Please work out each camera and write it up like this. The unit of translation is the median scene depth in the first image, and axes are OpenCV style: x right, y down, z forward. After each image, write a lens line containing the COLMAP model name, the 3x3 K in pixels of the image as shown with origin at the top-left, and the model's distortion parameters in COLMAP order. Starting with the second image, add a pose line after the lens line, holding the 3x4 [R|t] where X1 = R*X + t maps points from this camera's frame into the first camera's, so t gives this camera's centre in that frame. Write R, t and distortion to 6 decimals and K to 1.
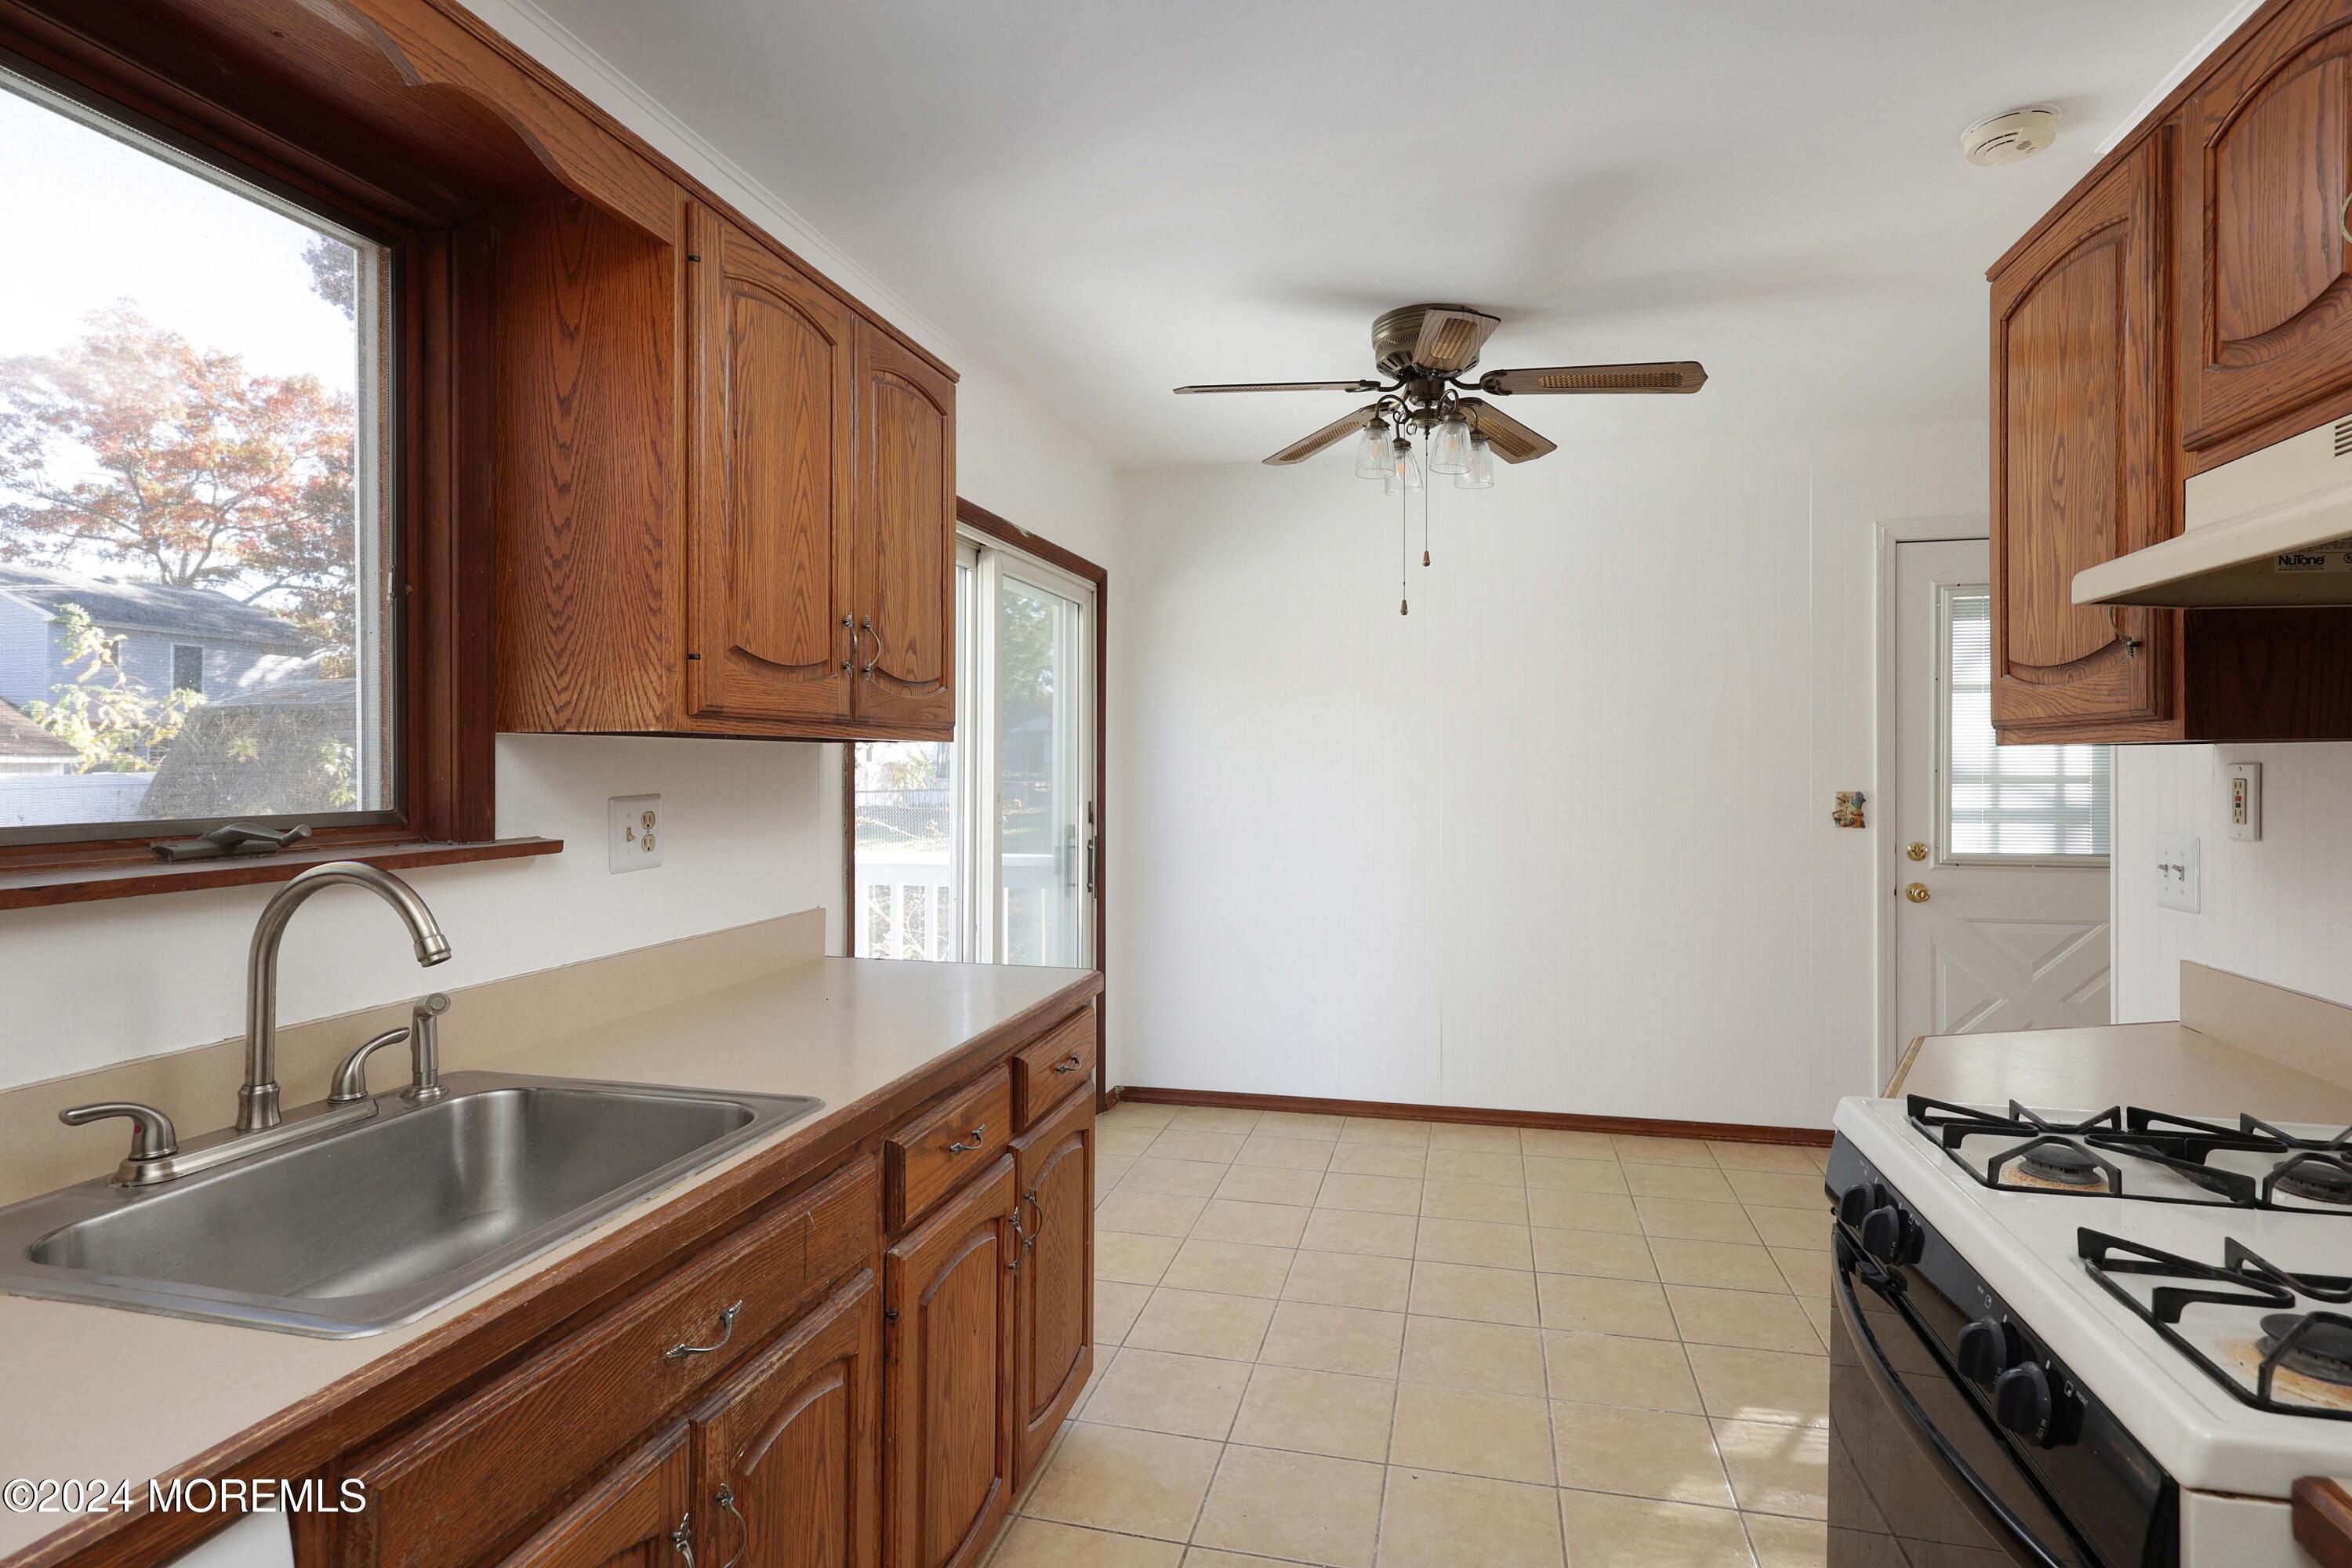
lens RADIAL K [[1217.3, 0, 1180.9], [0, 1217.3, 766.0], [0, 0, 1]] dist [-0.000649, 0.000243]
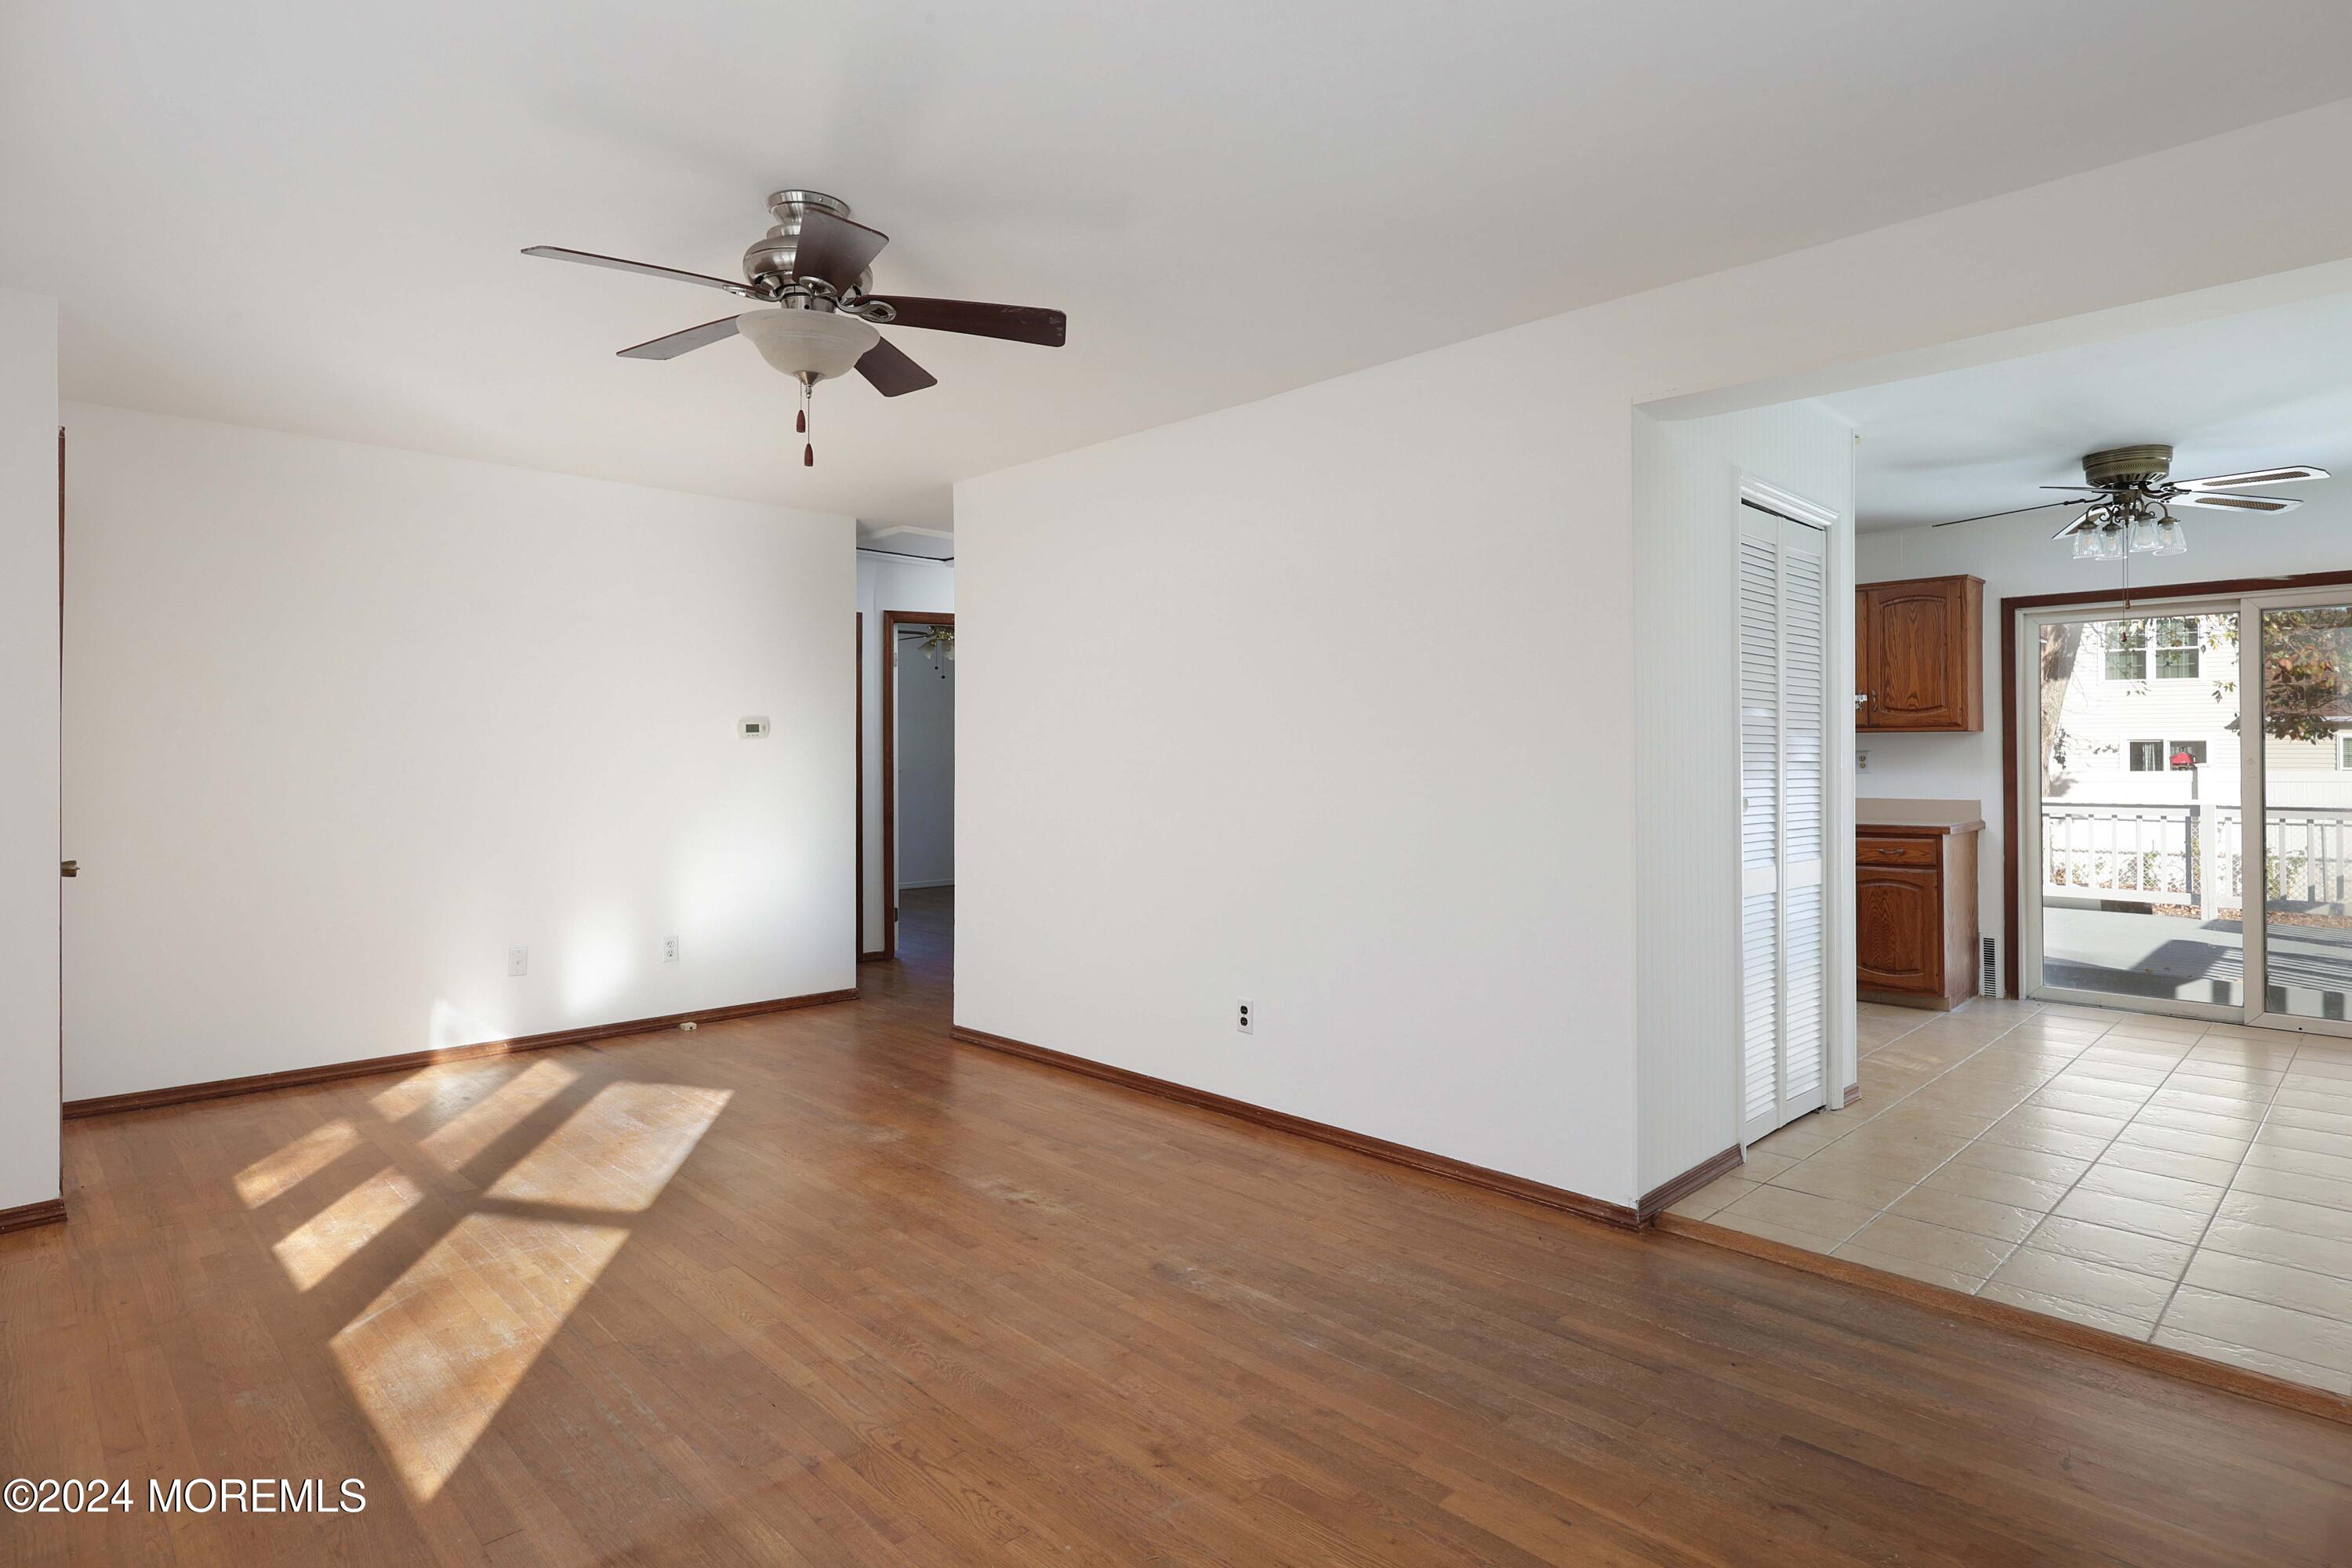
lens RADIAL K [[1226.2, 0, 1174.0], [0, 1226.2, 752.6], [0, 0, 1]] dist [-0.004118, 0.005997]
pose [[-0.533171, -0.003695, -0.845999, 3.272188], [-0.000406, 0.999991, -0.004112, 0.041781], [0.846007, -0.001849, -0.533168, 1.194330]]
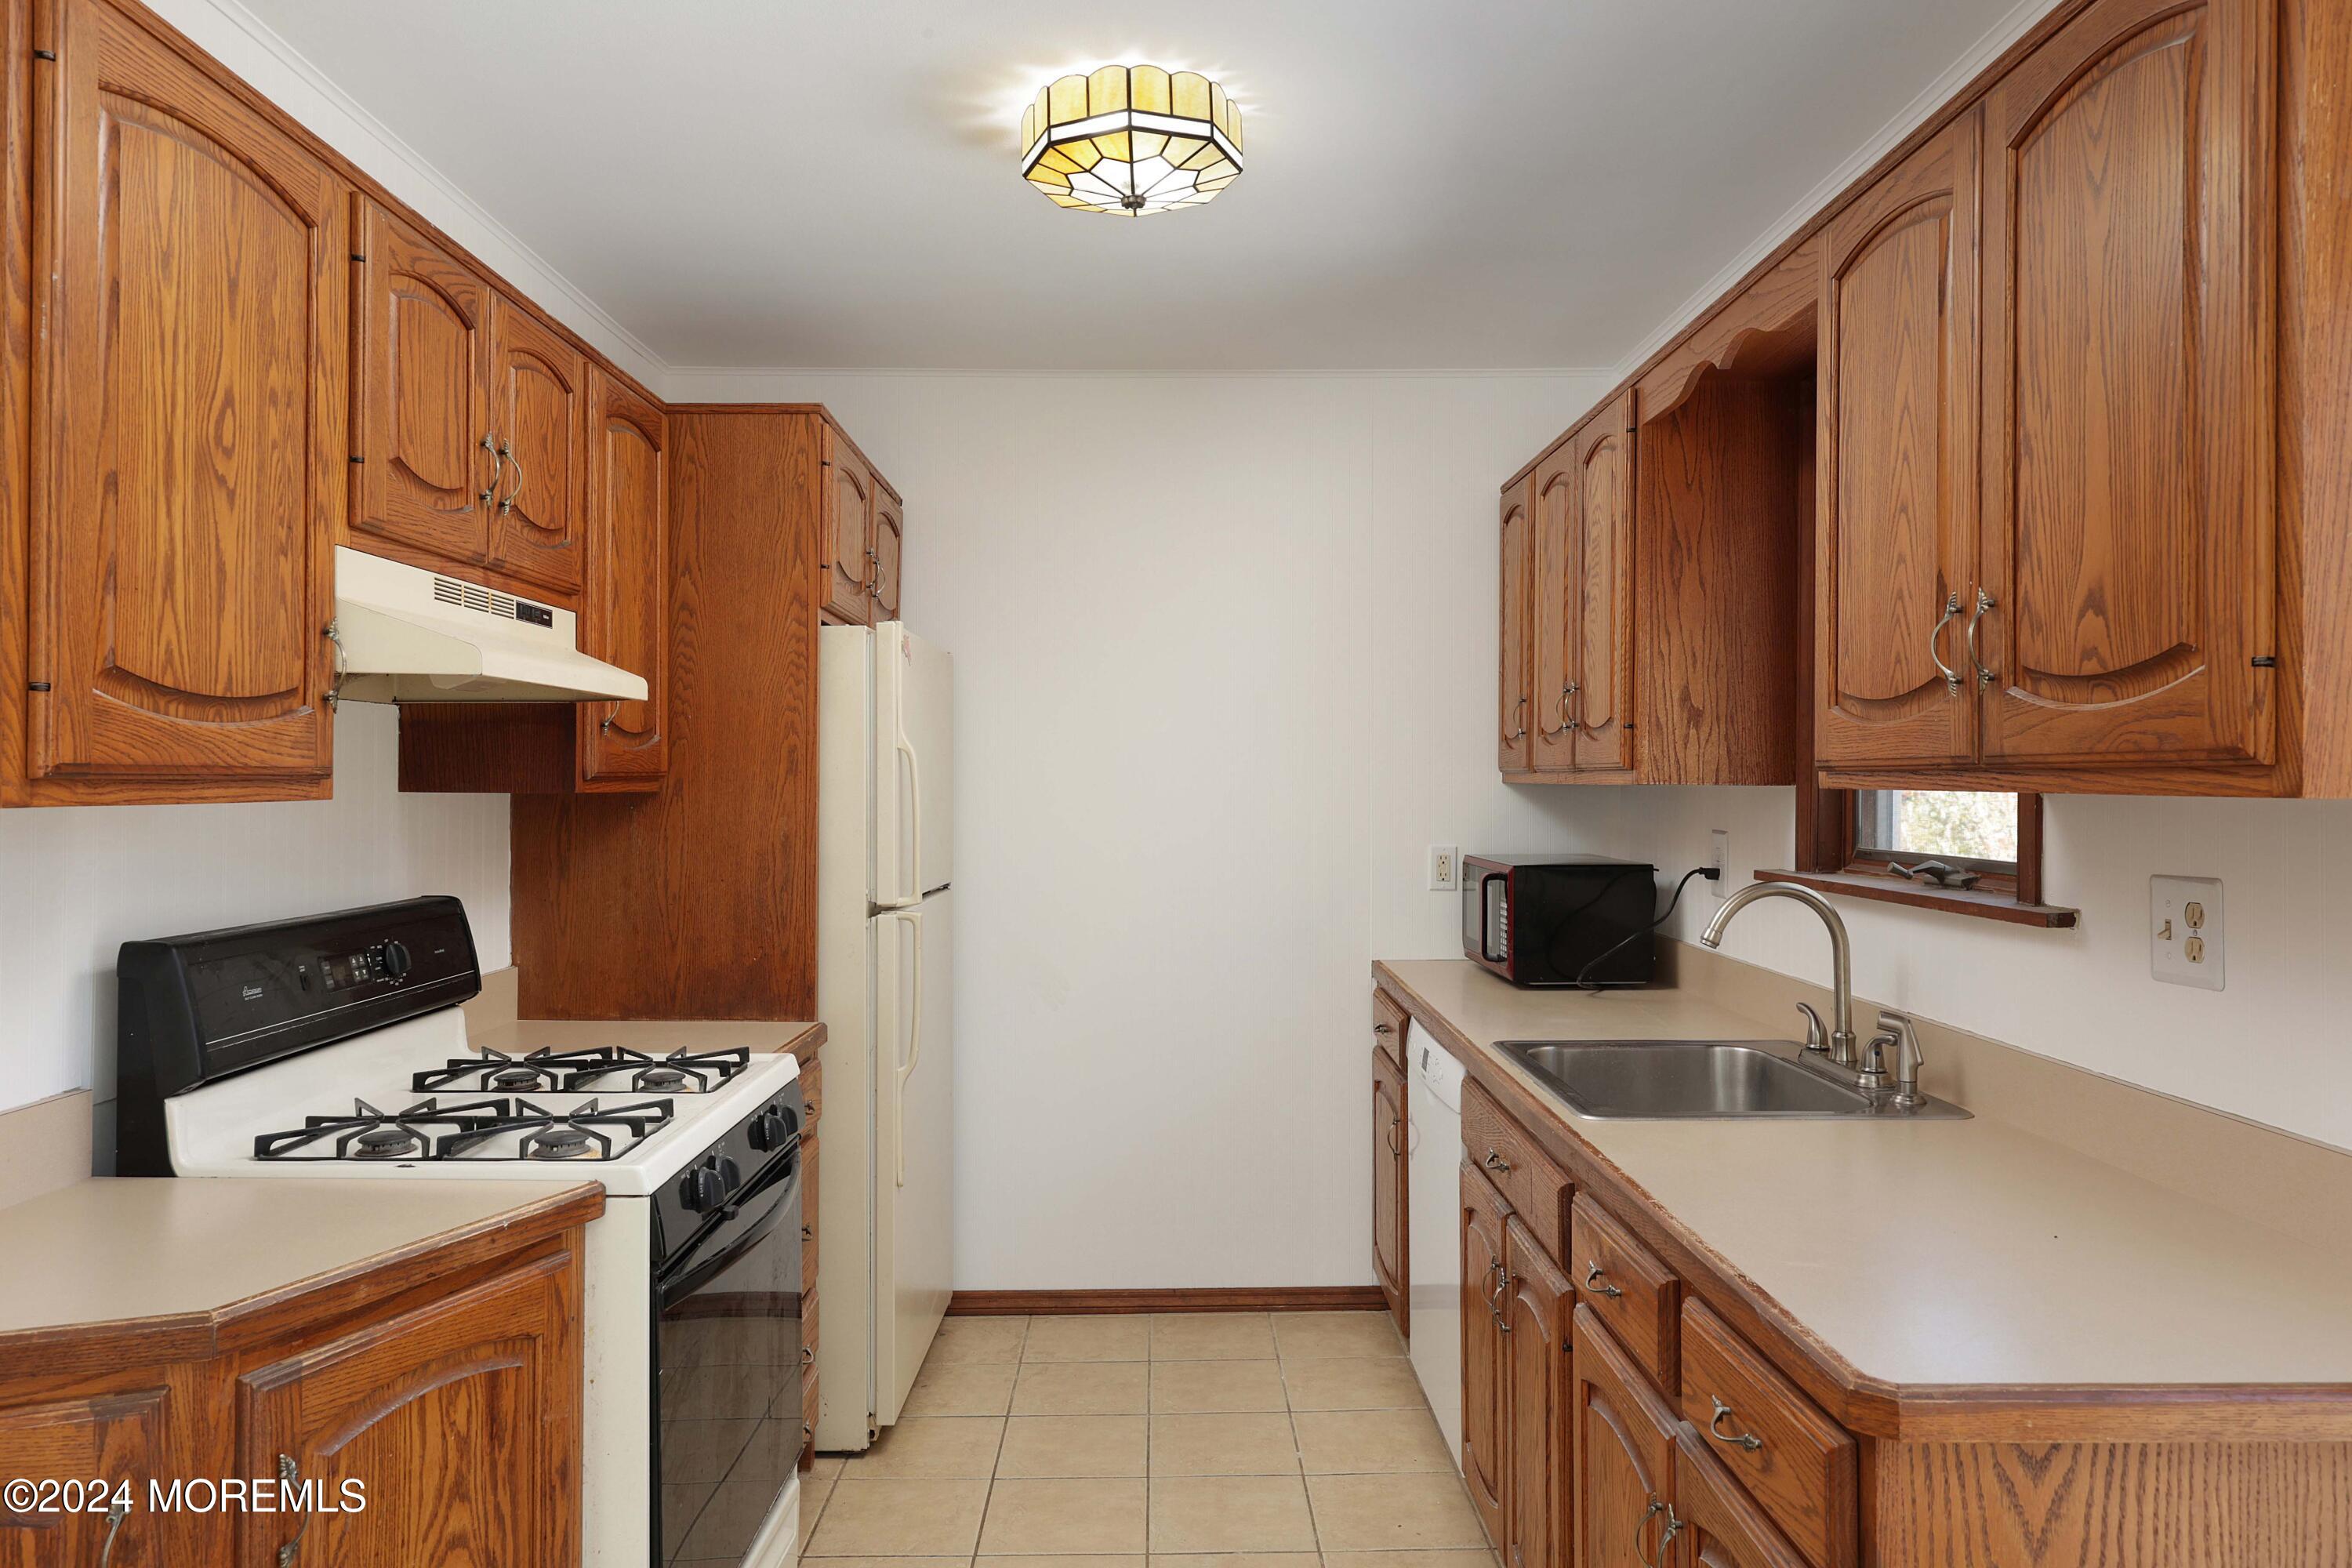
lens RADIAL K [[1545.5, 0, 1173.0], [0, 1545.5, 779.3], [0, 0, 1]] dist [0.002664, 0.000115]
pose [[-0.968852, -0.003195, -0.247620, 0.322726], [-0.004386, 0.999981, 0.004258, -0.032116], [0.247602, 0.005211, -0.968848, 1.696287]]
